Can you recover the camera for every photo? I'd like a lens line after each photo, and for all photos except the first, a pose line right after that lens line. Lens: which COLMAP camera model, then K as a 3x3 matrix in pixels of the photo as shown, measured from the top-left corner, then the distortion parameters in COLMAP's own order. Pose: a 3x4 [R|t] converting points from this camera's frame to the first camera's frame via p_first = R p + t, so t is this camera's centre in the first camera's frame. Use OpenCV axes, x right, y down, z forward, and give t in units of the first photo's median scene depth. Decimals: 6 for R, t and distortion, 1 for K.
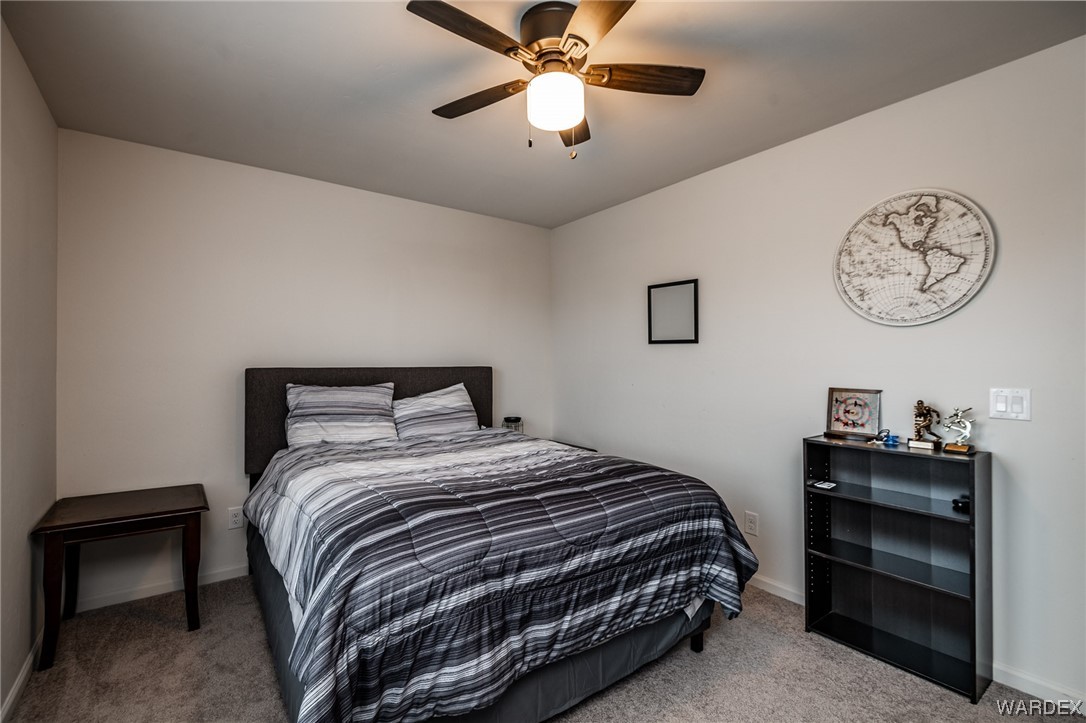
lens RADIAL K [[497.4, 0, 546.9], [0, 497.4, 353.5], [0, 0, 1]] dist [0.027728, -0.023287]
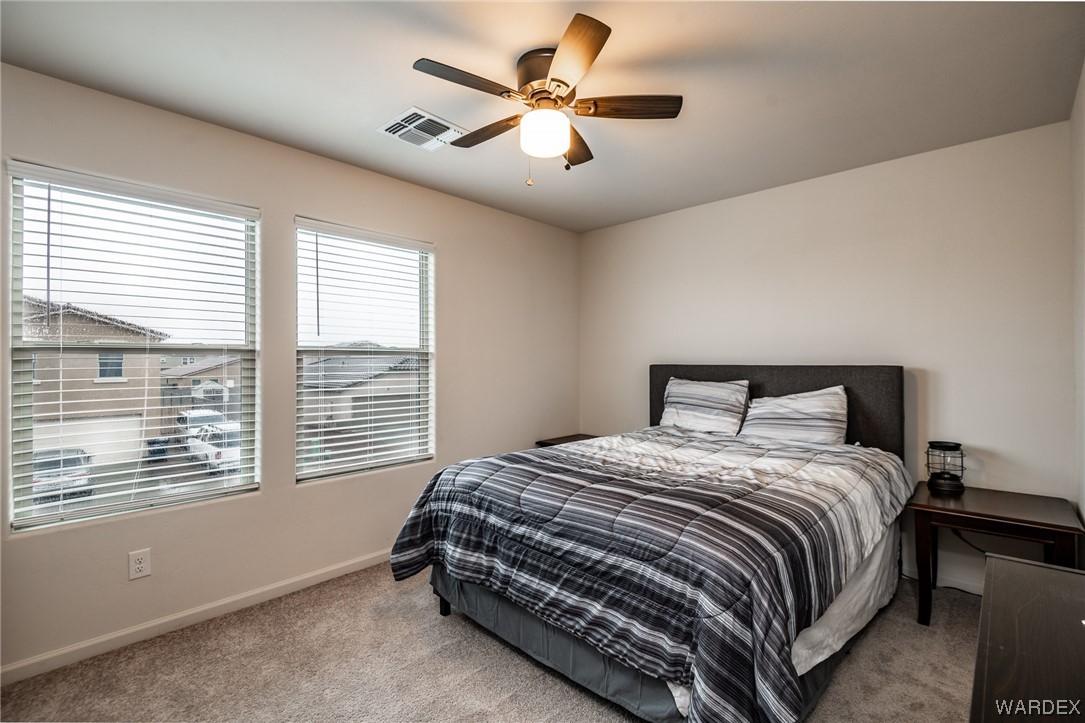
lens RADIAL K [[496.9, 0, 546.4], [0, 496.9, 353.5], [0, 0, 1]] dist [0.027728, -0.023287]
pose [[0.154228, -0.015239, -0.987918, 1.132030], [0.018777, 0.999746, -0.012490, 0.016460], [0.987857, -0.016624, 0.154475, 0.808572]]
